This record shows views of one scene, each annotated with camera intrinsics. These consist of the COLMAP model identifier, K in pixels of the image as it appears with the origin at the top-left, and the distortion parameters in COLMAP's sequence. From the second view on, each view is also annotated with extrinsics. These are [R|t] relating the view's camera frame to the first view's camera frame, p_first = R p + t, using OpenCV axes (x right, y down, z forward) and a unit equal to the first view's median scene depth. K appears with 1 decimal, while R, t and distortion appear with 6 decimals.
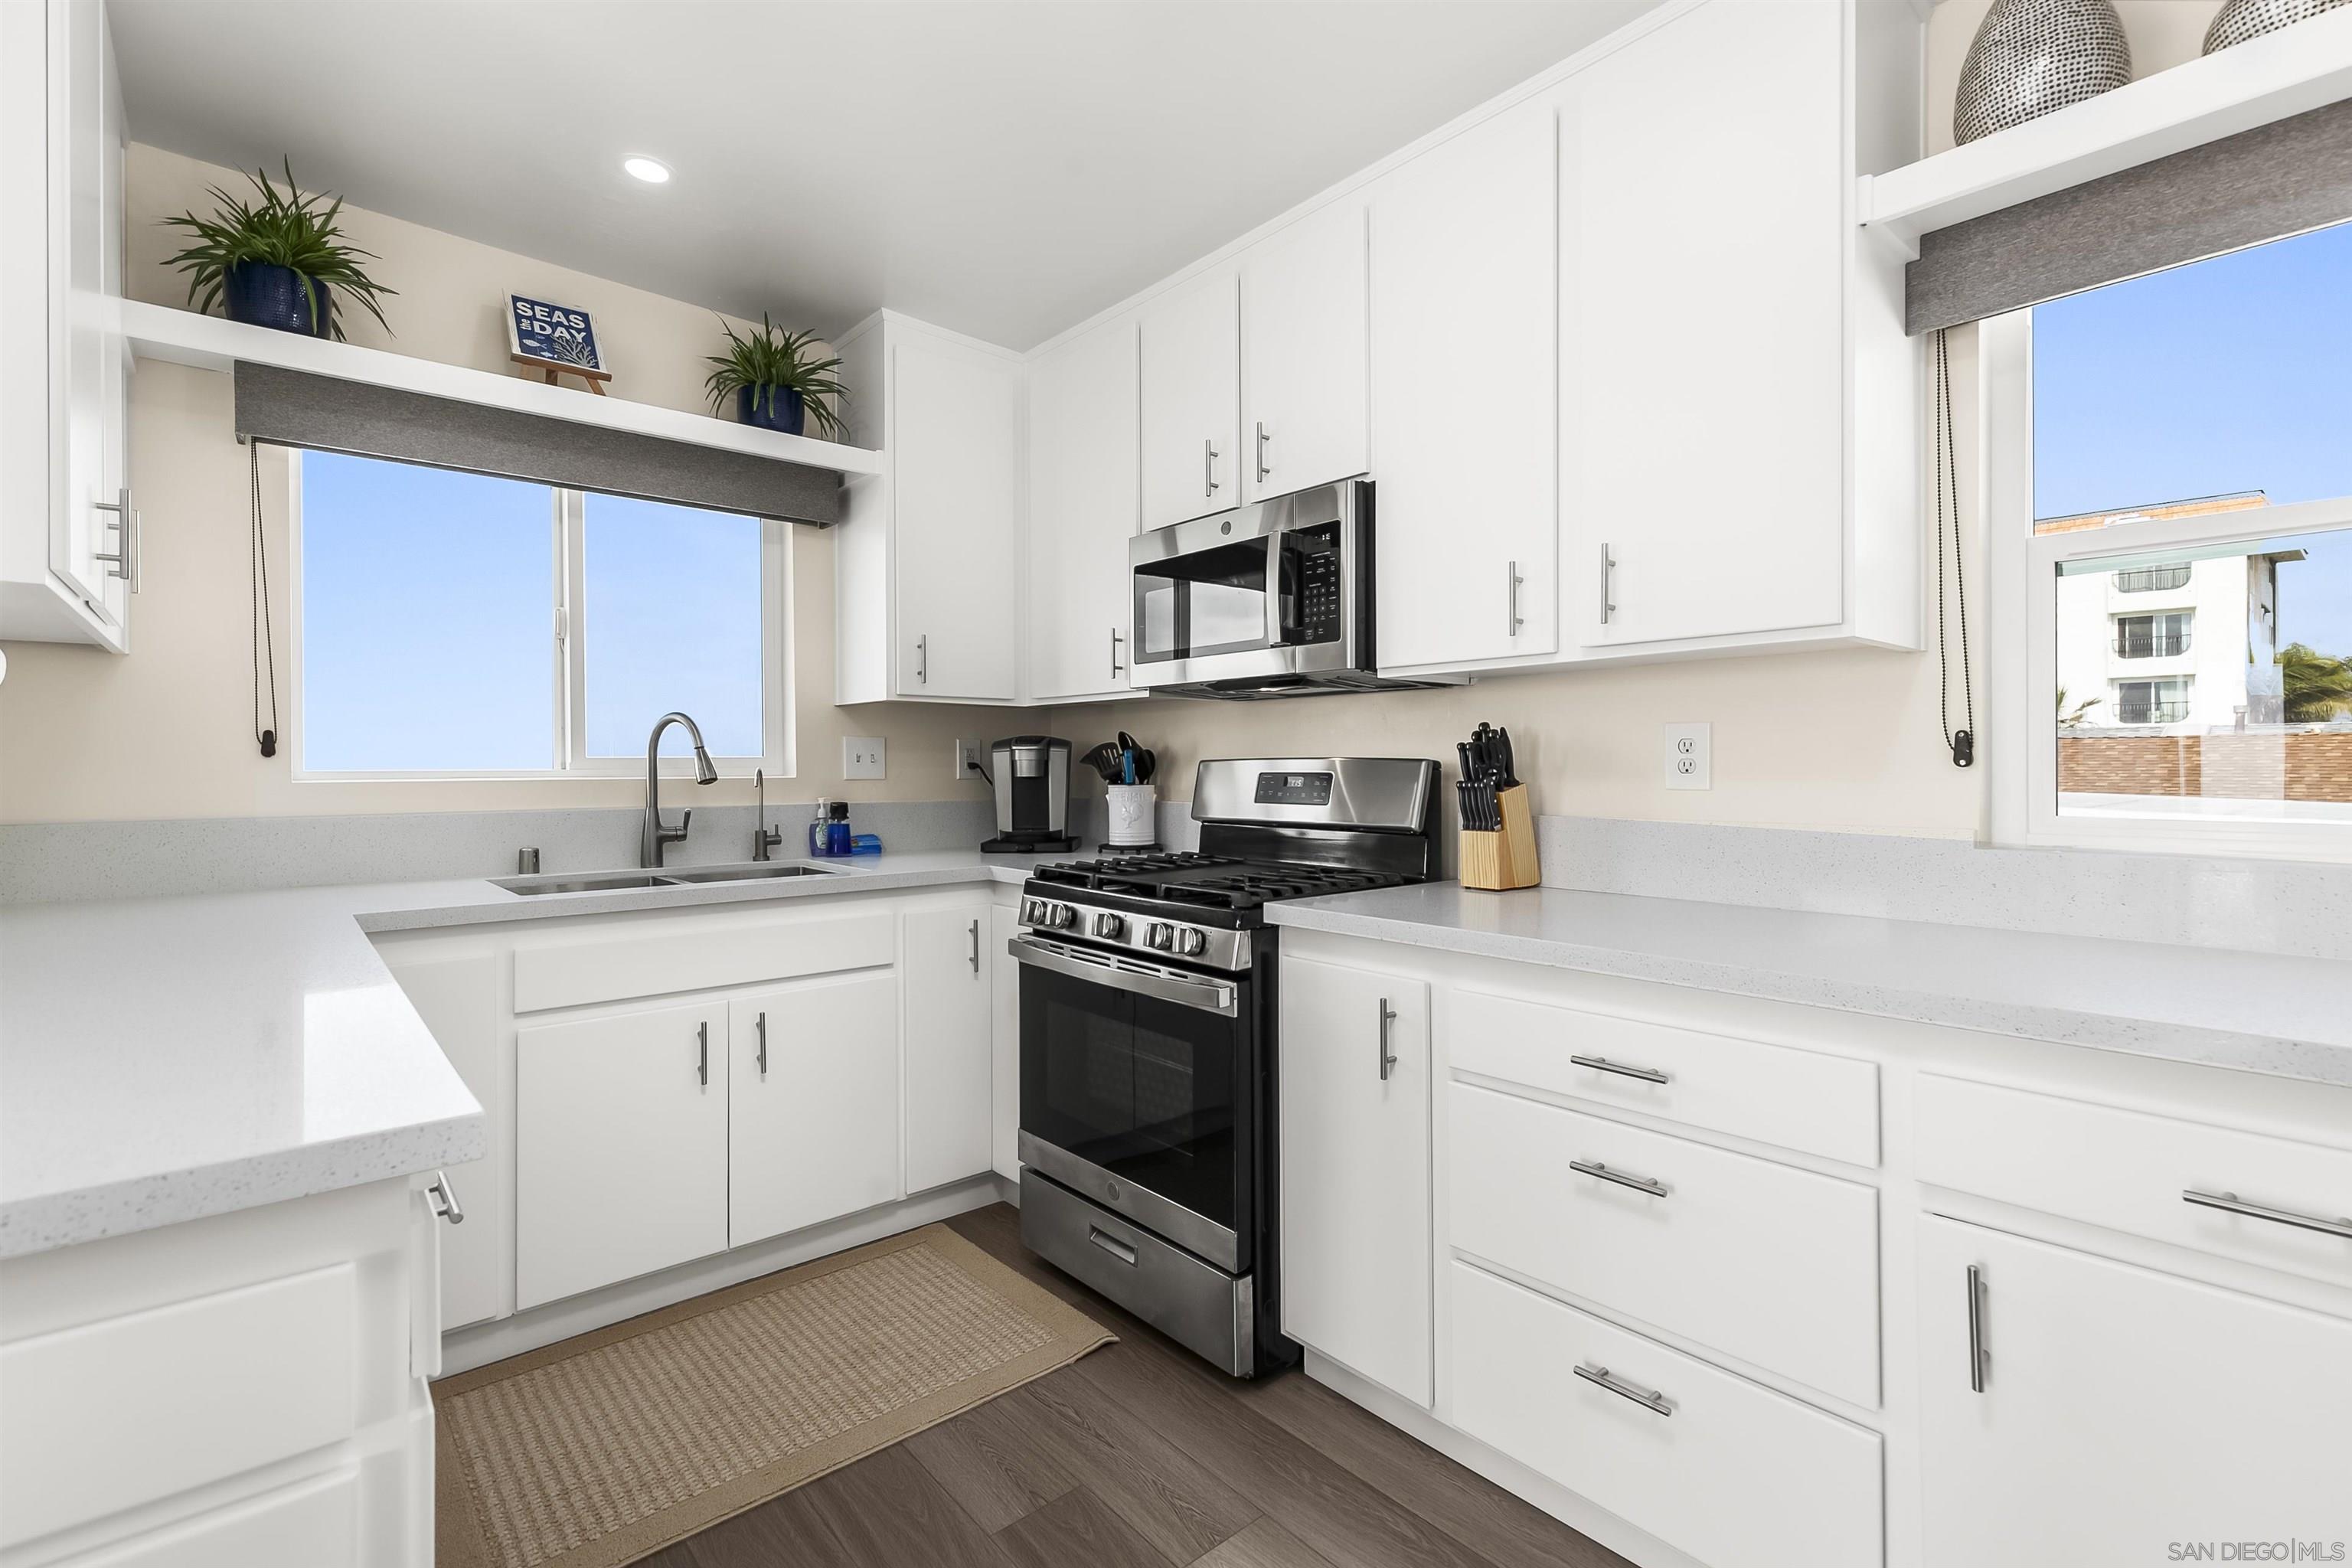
lens RADIAL K [[1063.4, 0, 1196.5], [0, 1063.4, 763.6], [0, 0, 1]] dist [0.009882, -0.003192]
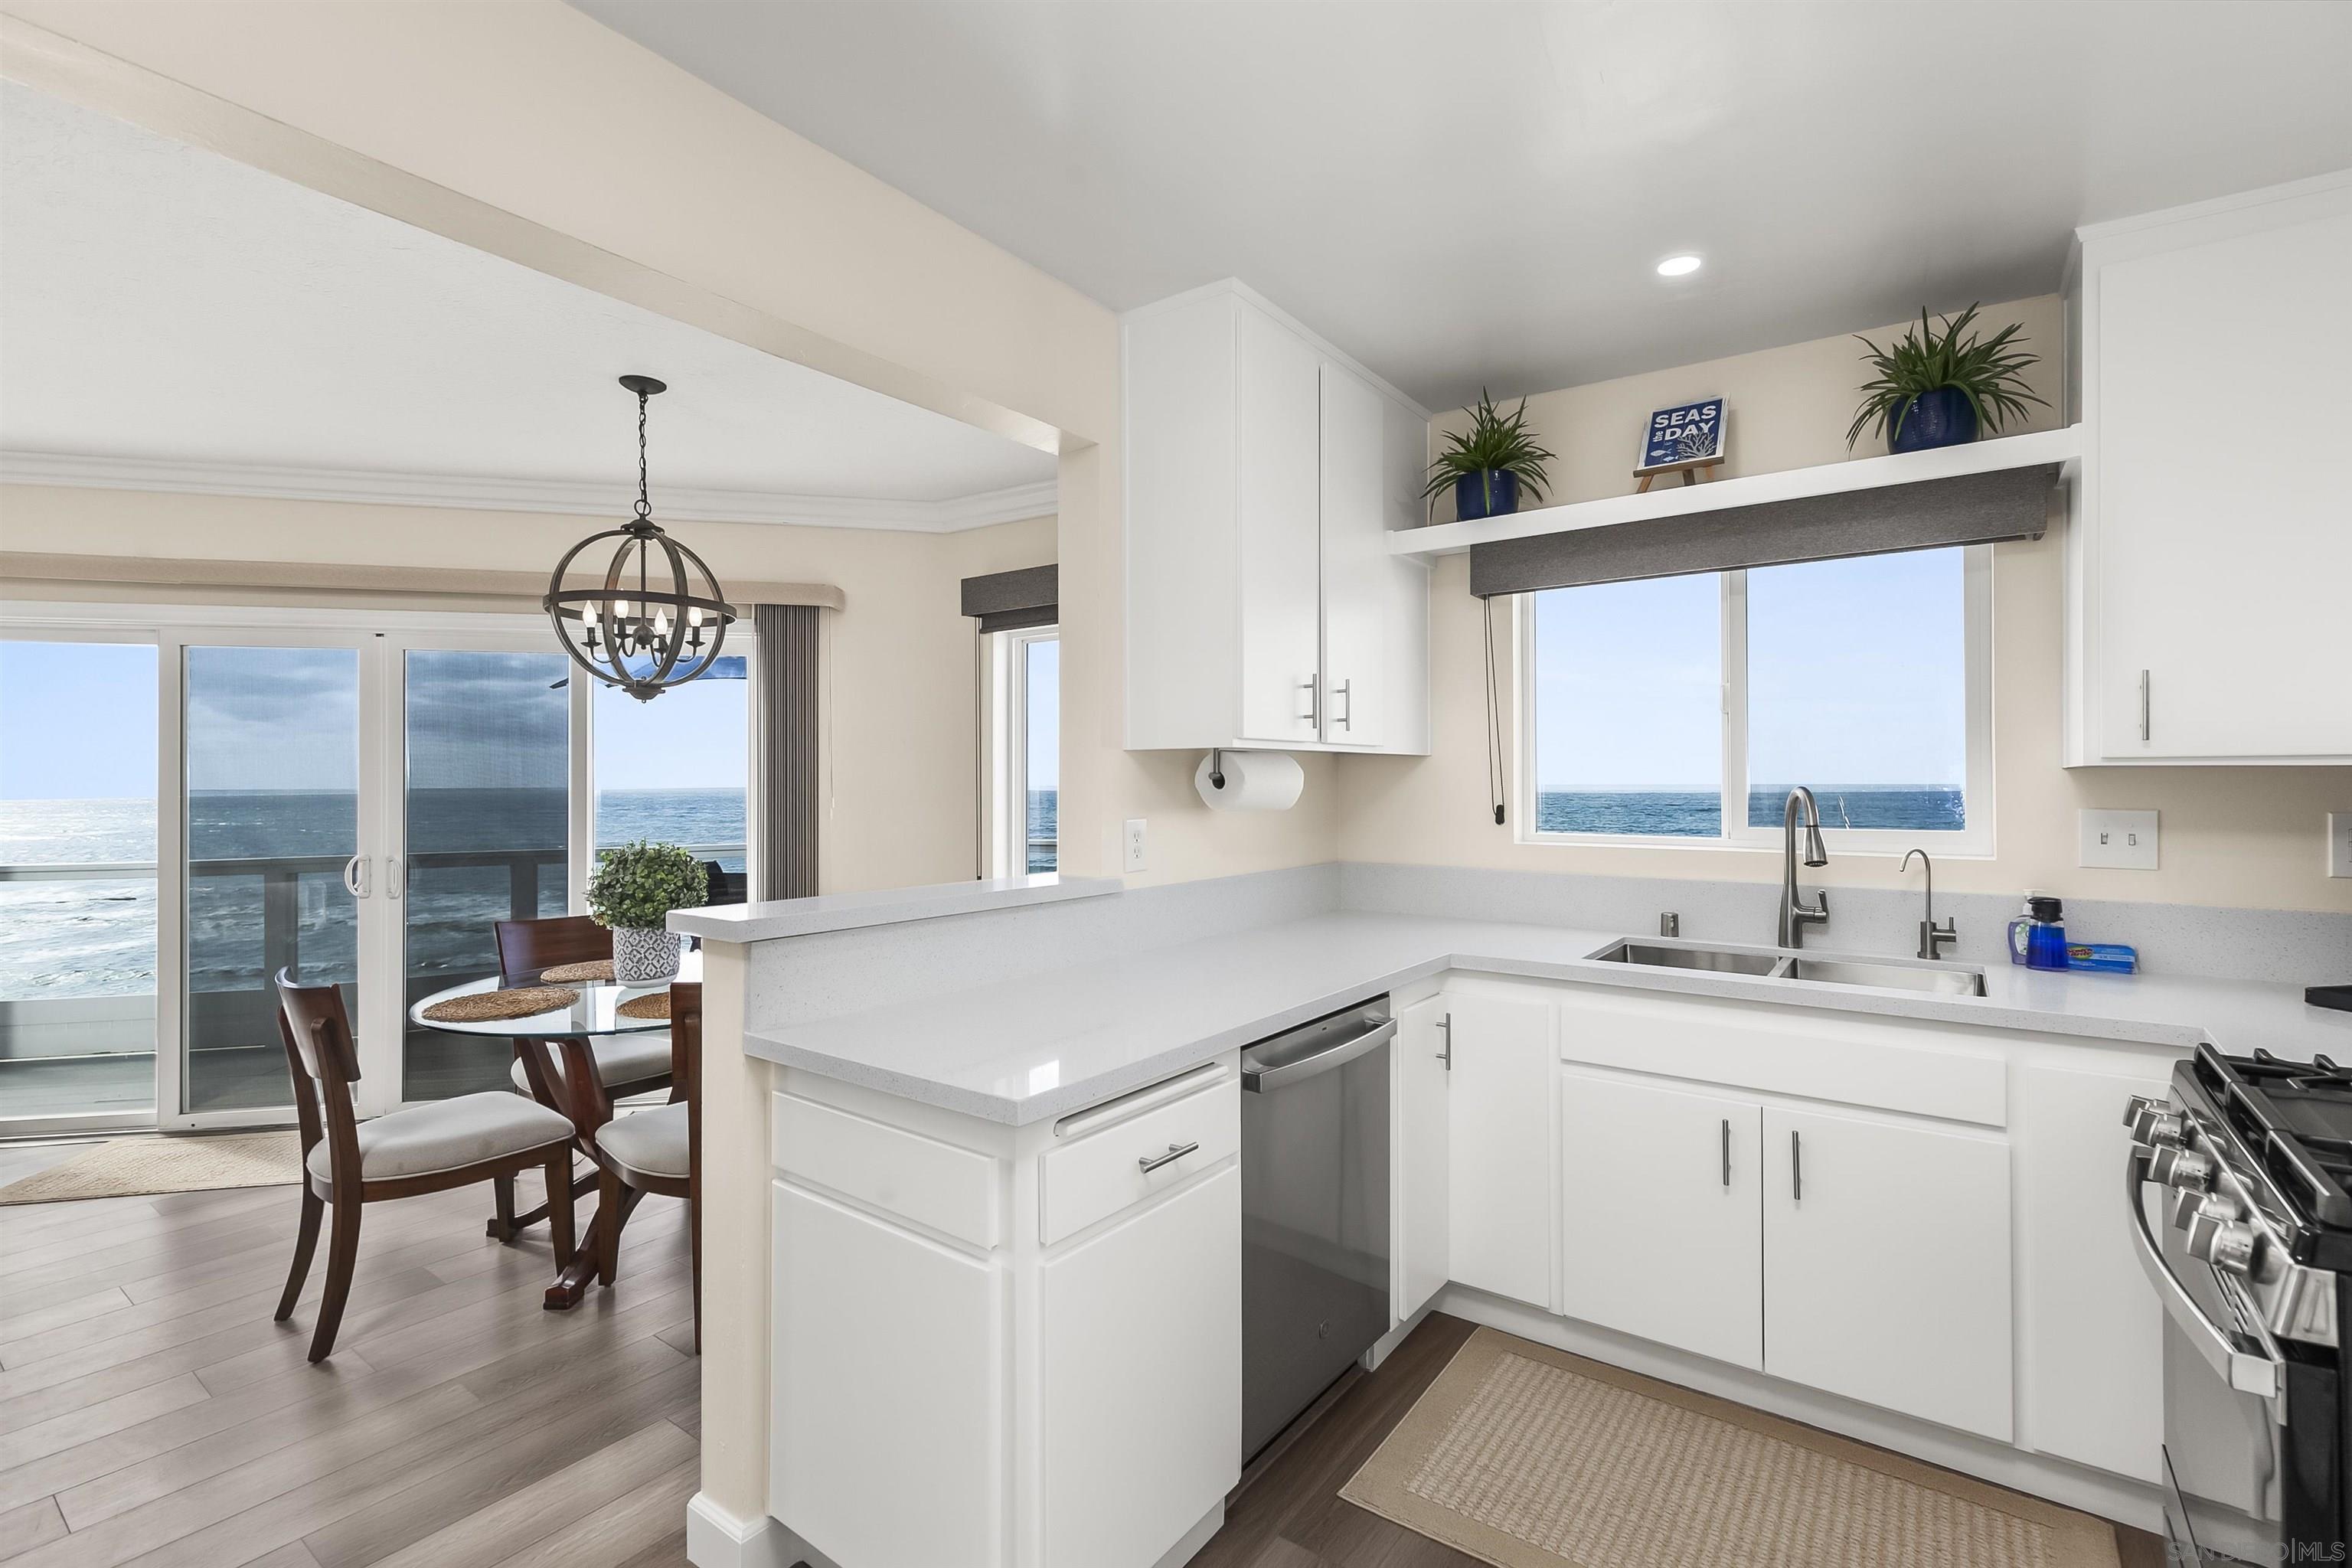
lens RADIAL K [[1063.4, 0, 1172.3], [0, 1063.4, 781.9], [0, 0, 1]] dist [0.009882, -0.003192]
pose [[0.211983, 0.001413, -0.977272, 0.344622], [-0.001029, 0.999999, 0.001223, -0.058100], [0.977273, 0.000746, 0.211985, 0.283106]]
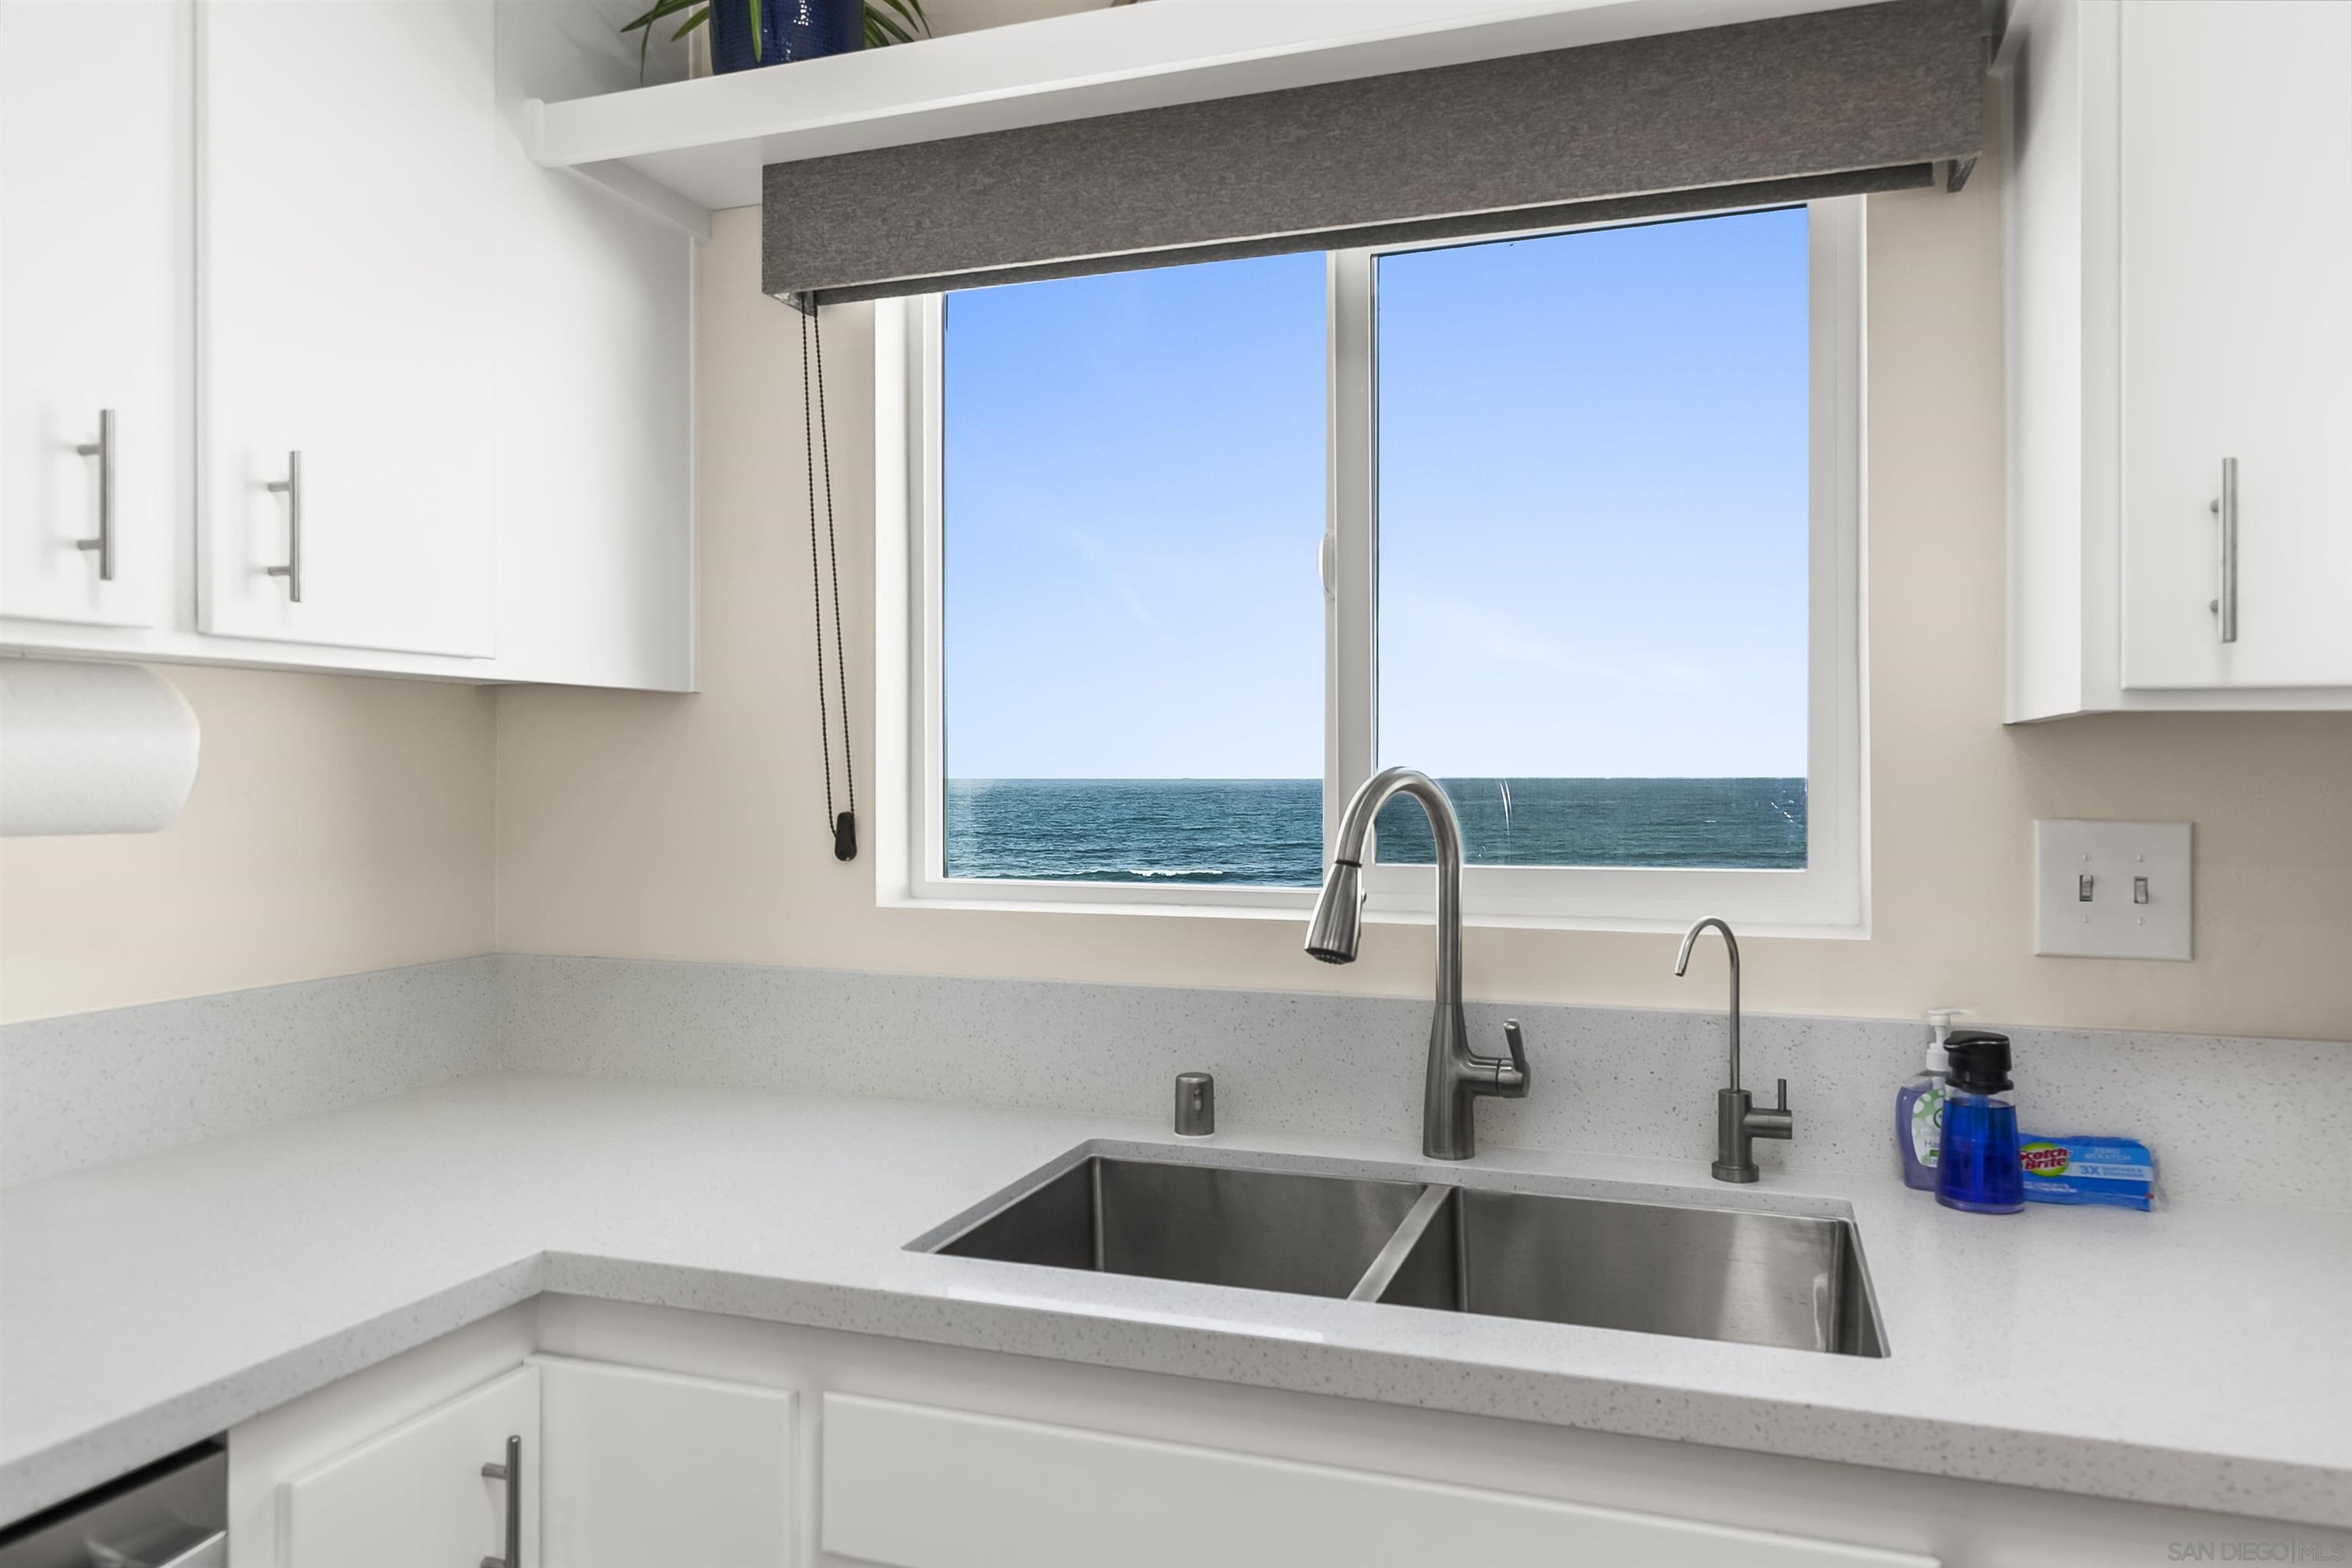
lens RADIAL K [[1584.8, 0, 1187.8], [0, 1584.8, 770.1], [0, 0, 1]] dist [0.002503, -0.000020]
pose [[0.484379, 0.003095, -0.874853, -0.046712], [-0.004088, 0.999991, 0.001274, -0.051688], [0.874849, 0.002959, 0.484387, 0.702084]]
